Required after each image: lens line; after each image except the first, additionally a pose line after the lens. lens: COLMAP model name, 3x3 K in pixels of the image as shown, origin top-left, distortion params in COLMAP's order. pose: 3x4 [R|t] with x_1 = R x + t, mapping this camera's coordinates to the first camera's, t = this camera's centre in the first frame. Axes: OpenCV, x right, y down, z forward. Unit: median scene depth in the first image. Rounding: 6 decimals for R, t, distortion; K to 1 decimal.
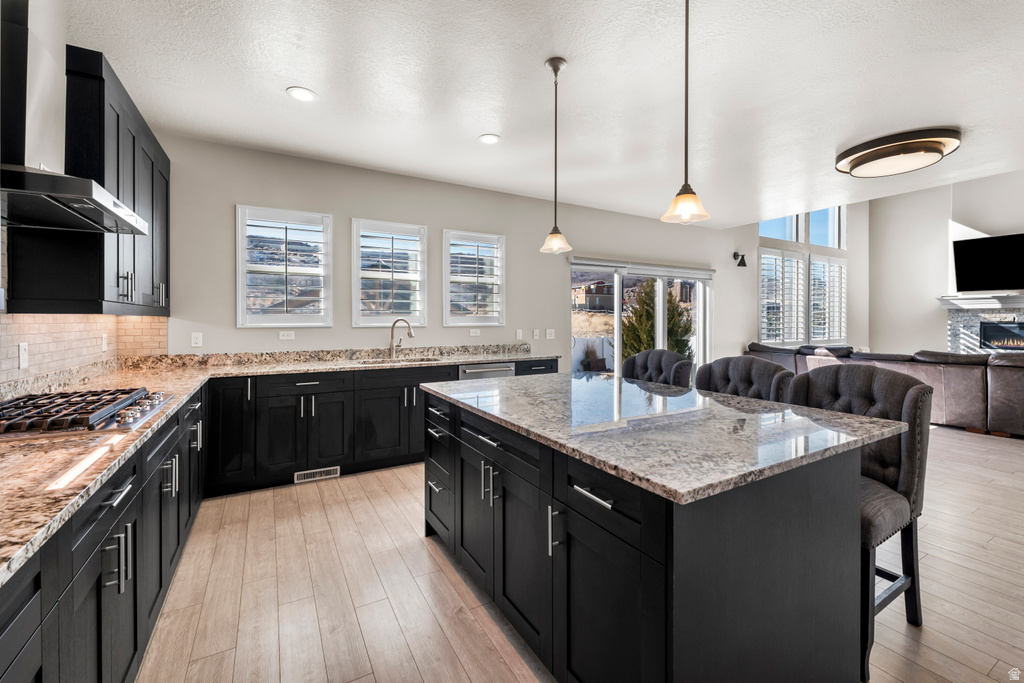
lens RADIAL K [[421.1, 0, 507.9], [0, 421.1, 319.0], [0, 0, 1]] dist [0.003868, 0.000281]
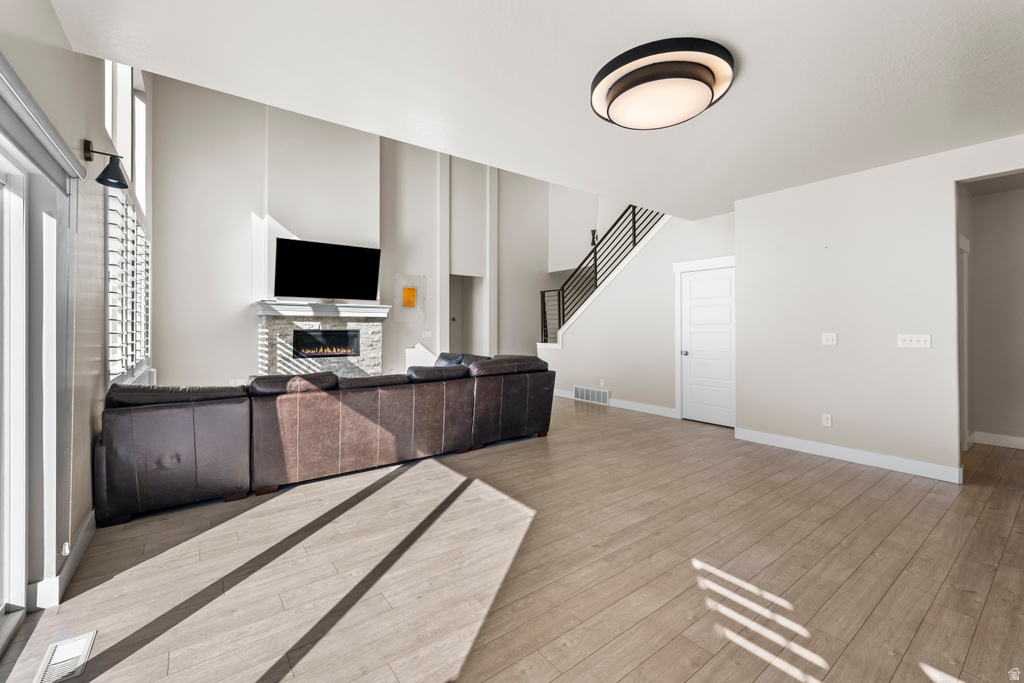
lens RADIAL K [[421.1, 0, 517.2], [0, 421.1, 331.1], [0, 0, 1]] dist [0.003868, 0.000281]
pose [[-0.138305, -0.007348, 0.990362, 0.126331], [-0.002899, 0.999971, 0.007015, 0.000963], [-0.990385, -0.001901, -0.138323, 0.653409]]
